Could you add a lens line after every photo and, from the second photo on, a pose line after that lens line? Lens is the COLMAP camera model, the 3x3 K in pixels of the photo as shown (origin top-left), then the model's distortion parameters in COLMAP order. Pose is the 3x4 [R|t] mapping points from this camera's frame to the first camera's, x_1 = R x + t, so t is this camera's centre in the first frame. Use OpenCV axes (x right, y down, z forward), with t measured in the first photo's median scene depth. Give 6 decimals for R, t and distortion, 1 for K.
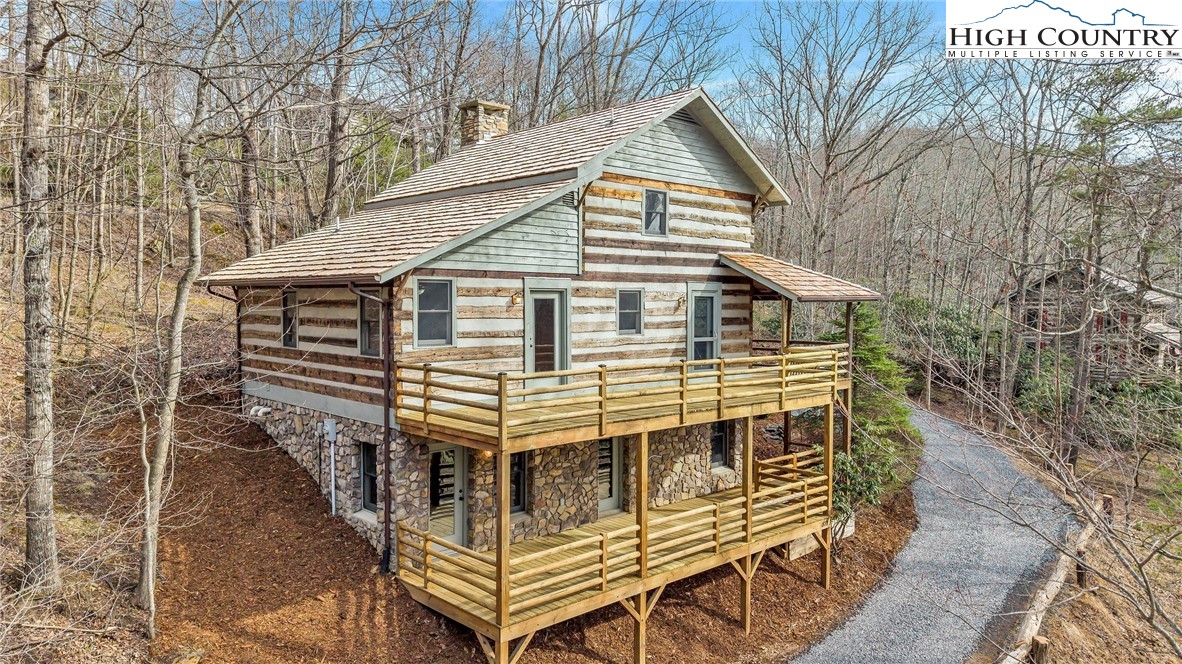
lens RADIAL K [[801.0, 0, 591.0], [0, 801.0, 332.0], [0, 0, 1]] dist [0.087875, -0.110232]
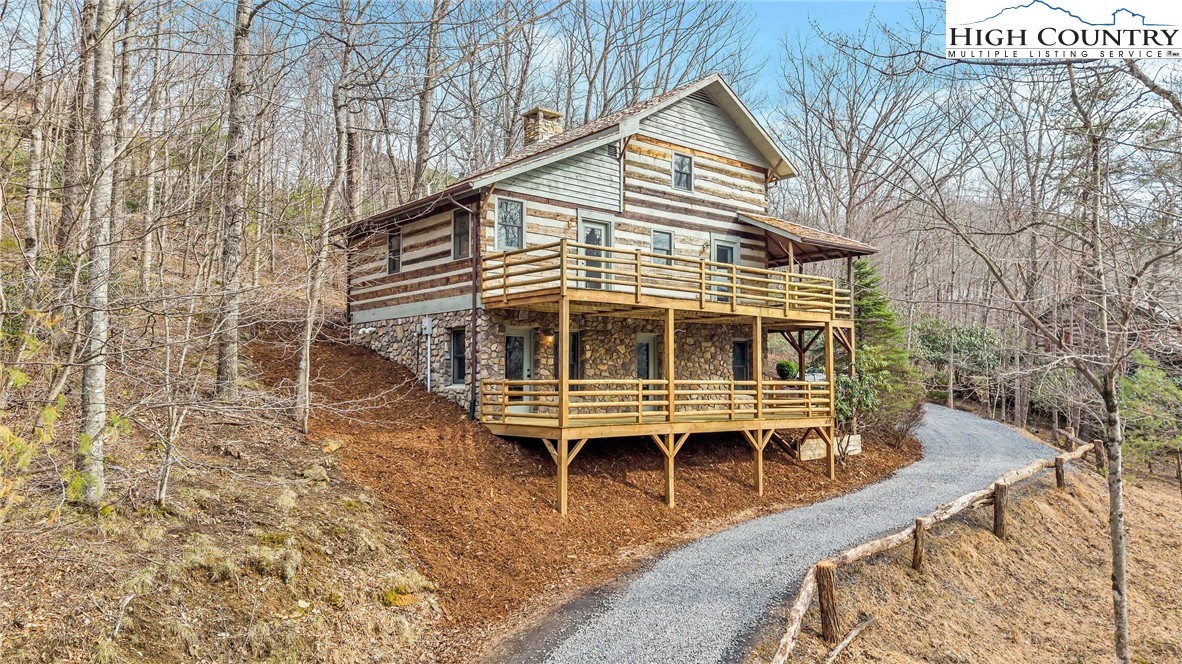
lens RADIAL K [[801.0, 0, 591.0], [0, 801.0, 332.0], [0, 0, 1]] dist [0.087875, -0.110232]
pose [[0.998347, -0.006031, -0.057162, 0.009221], [0.000198, 0.994834, -0.101515, 0.245157], [0.057479, 0.101336, 0.993190, -0.238404]]
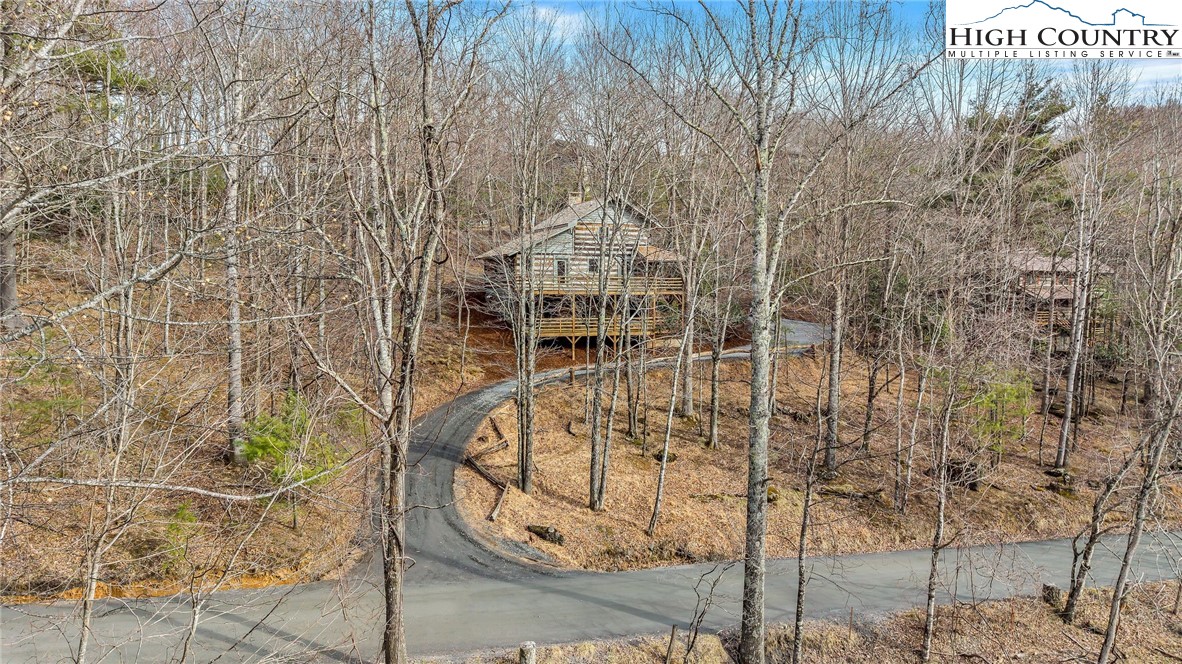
lens RADIAL K [[801.0, 0, 591.0], [0, 801.0, 332.0], [0, 0, 1]] dist [0.087875, -0.110232]
pose [[0.942669, 0.011461, -0.333531, 1.180368], [-0.011126, 0.999934, 0.002913, 0.244588], [0.333542, 0.000965, 0.942735, -2.139349]]
